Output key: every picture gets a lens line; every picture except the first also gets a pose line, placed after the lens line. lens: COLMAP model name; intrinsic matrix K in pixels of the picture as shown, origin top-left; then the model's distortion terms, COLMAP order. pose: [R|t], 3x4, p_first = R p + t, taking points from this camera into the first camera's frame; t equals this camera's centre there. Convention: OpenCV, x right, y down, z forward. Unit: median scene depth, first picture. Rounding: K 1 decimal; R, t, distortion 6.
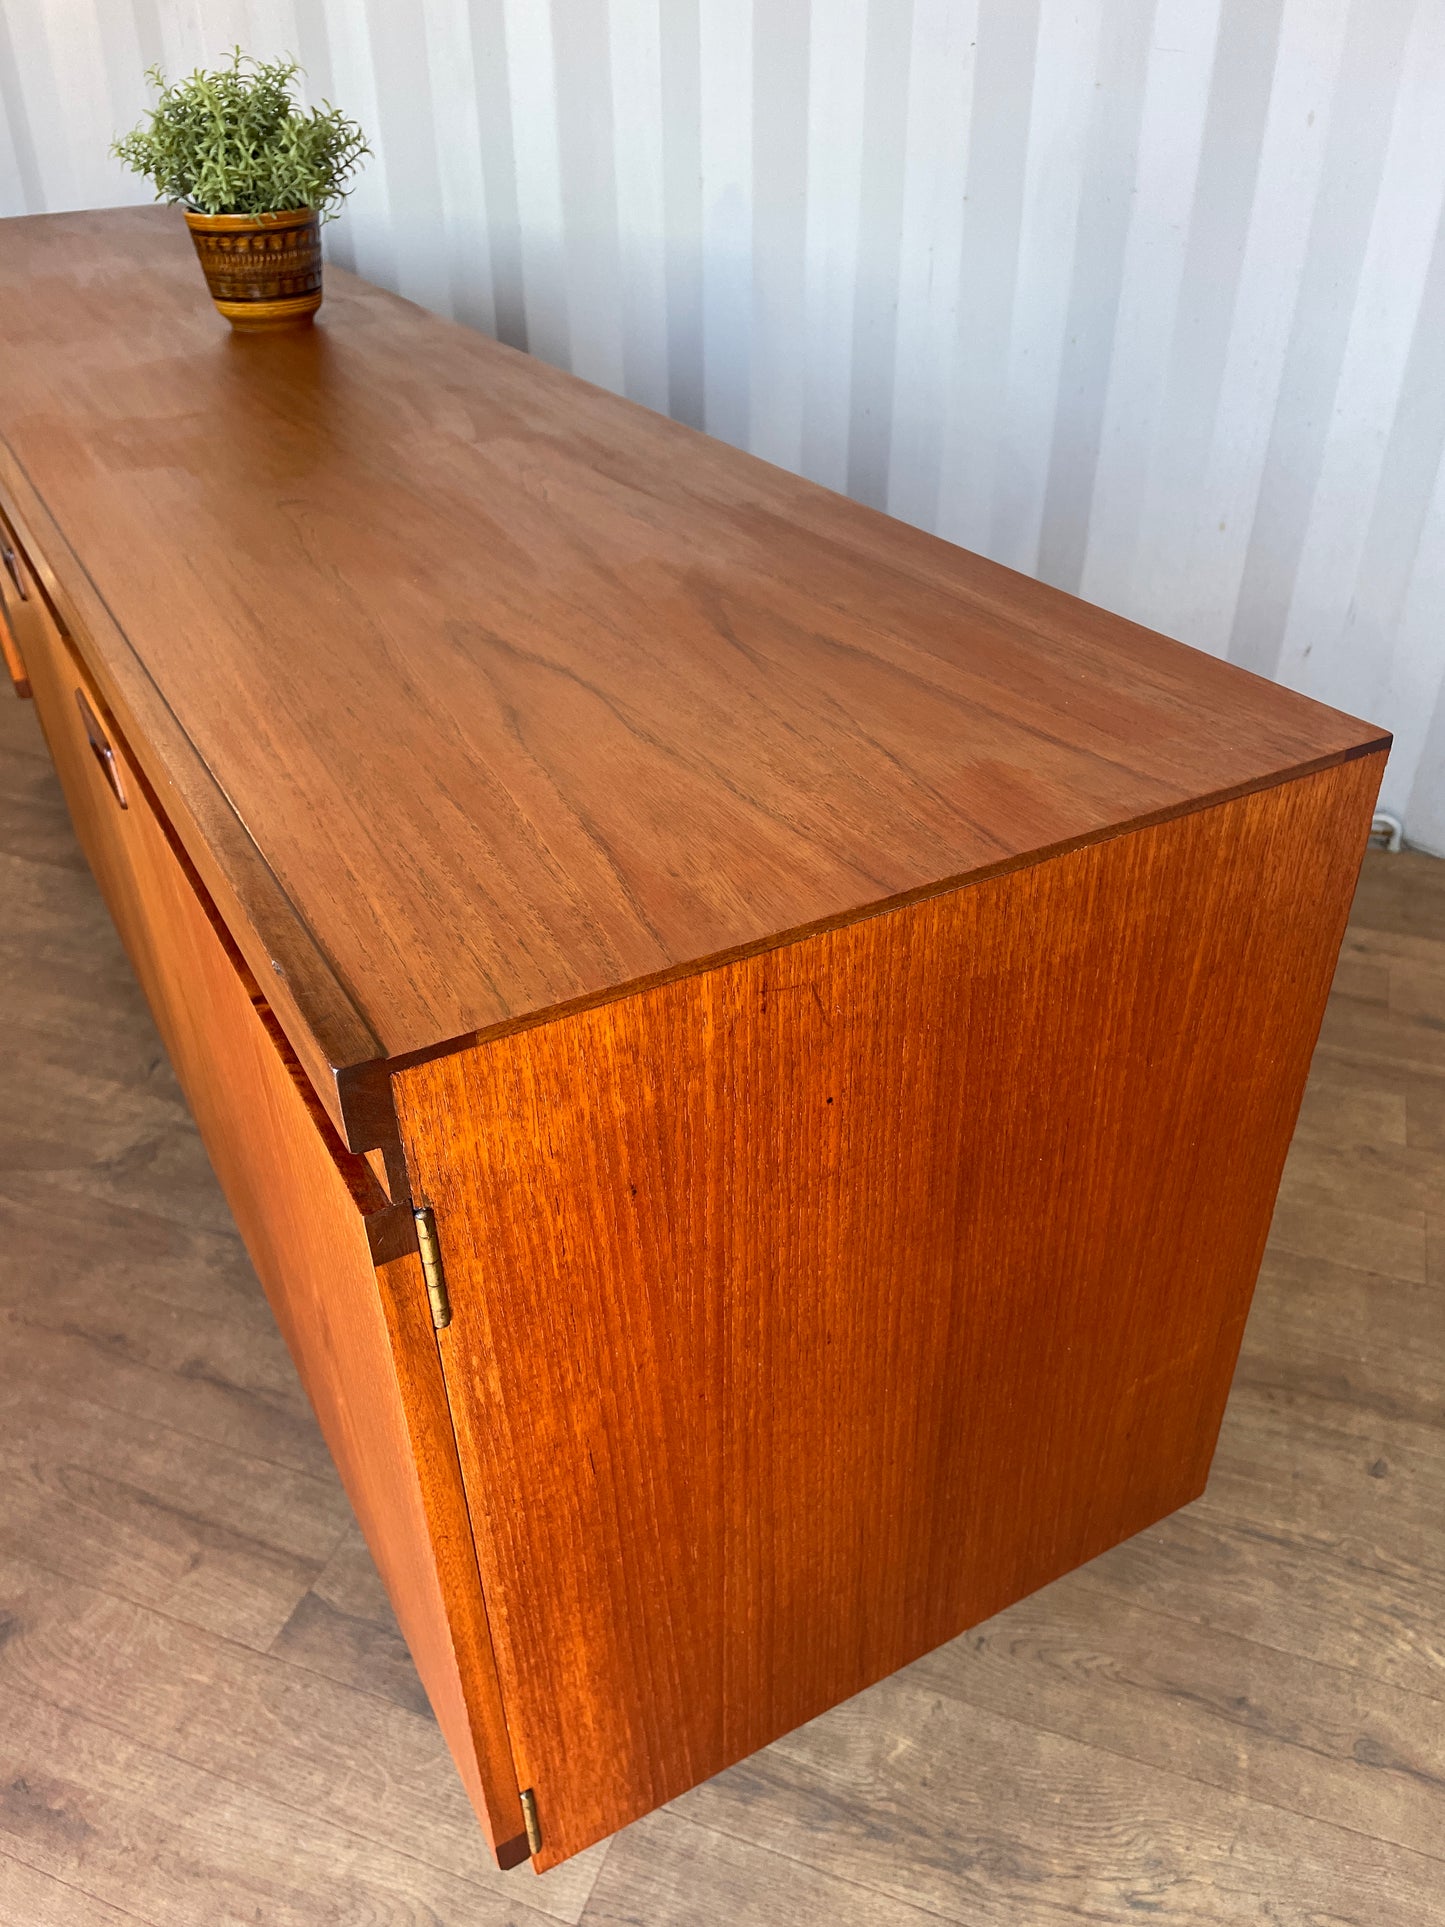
lens RADIAL K [[1466.4, 0, 712.6], [0, 1466.4, 972.9], [0, 0, 1]] dist [0.099334, -0.139670]
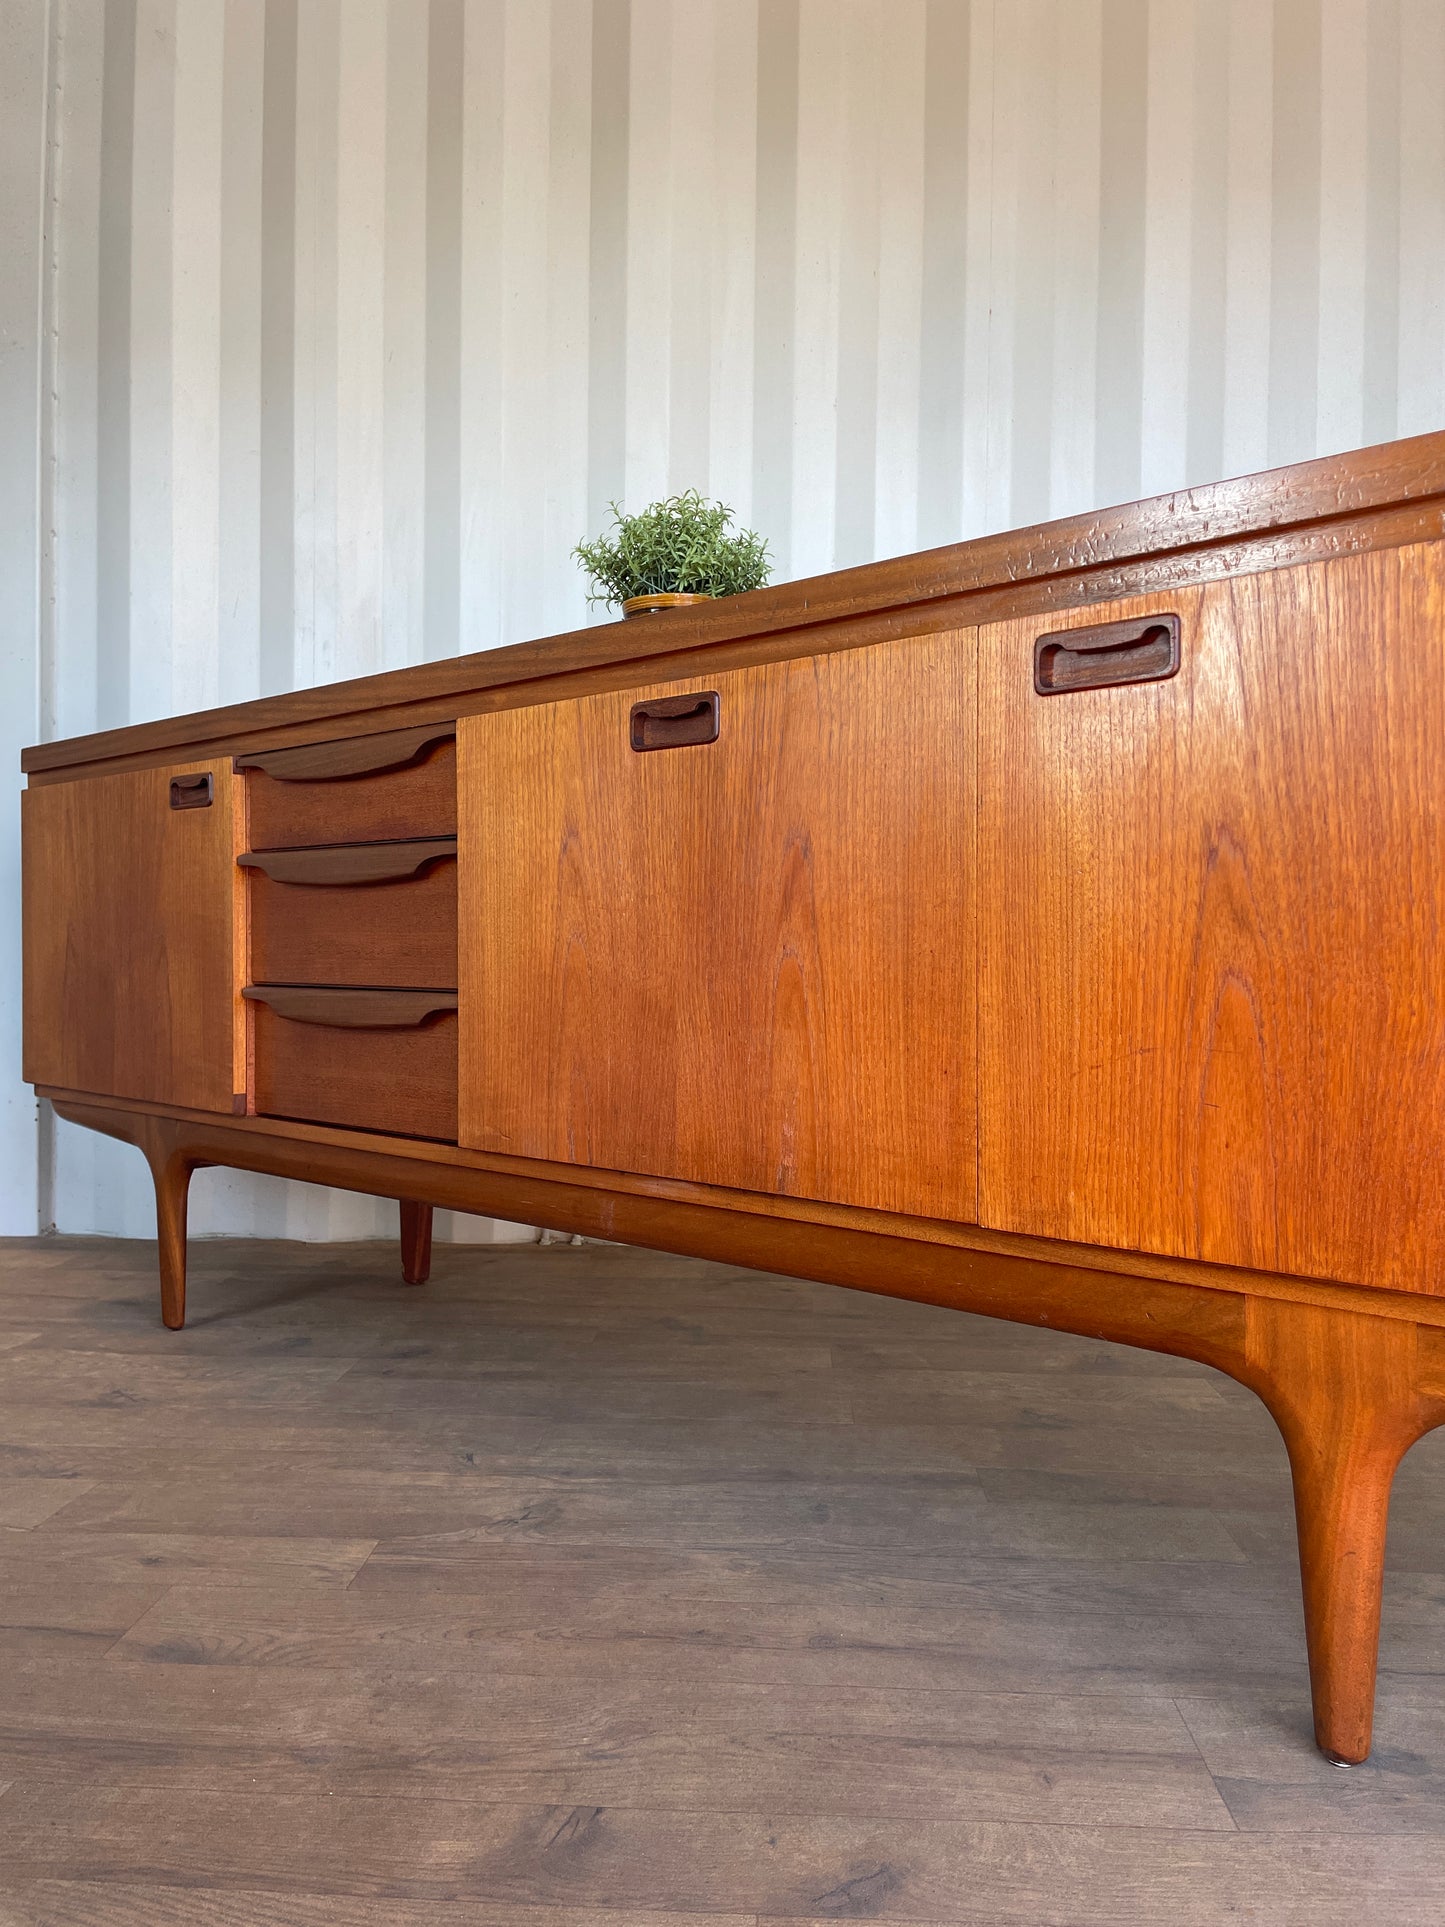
lens RADIAL K [[1458.5, 0, 719.8], [0, 1458.5, 963.0], [0, 0, 1]] dist [0.094954, -0.126864]
pose [[0.949562, 0.021170, 0.312865, -0.803652], [0.155311, 0.835000, -0.527876, 0.456102], [-0.272417, 0.549842, 0.789596, 0.256980]]
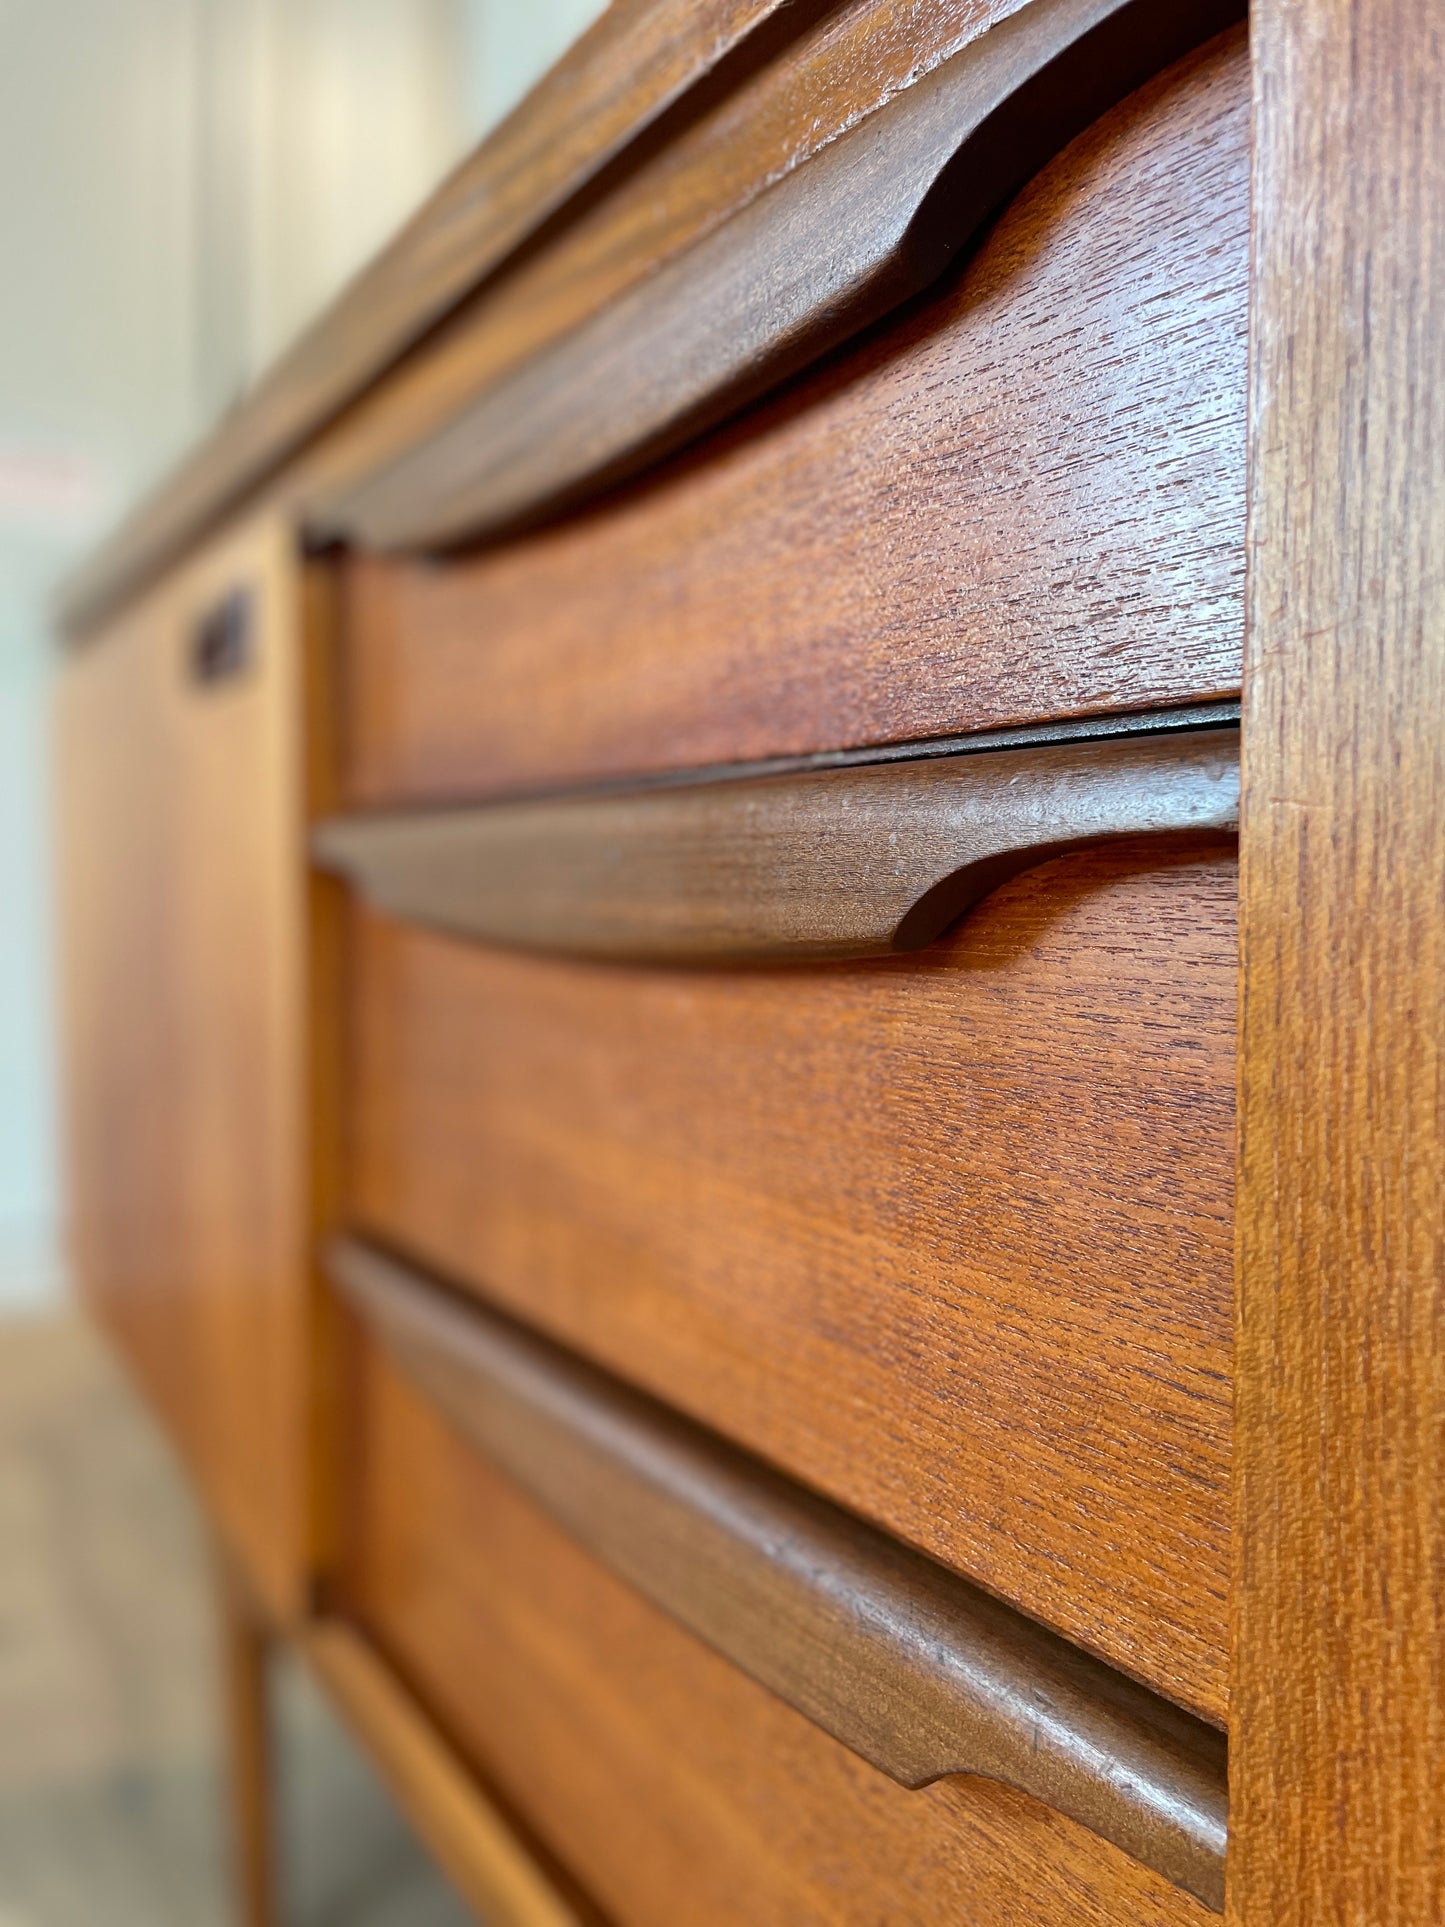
lens RADIAL K [[1489.1, 0, 722.6], [0, 1489.1, 958.3], [0, 0, 1]] dist [0.072381, -0.112759]
pose [[0.998066, 0.023516, 0.057545, -0.691453], [0.009834, 0.854307, -0.519676, -0.241771], [-0.061382, 0.519237, 0.852423, 1.152301]]
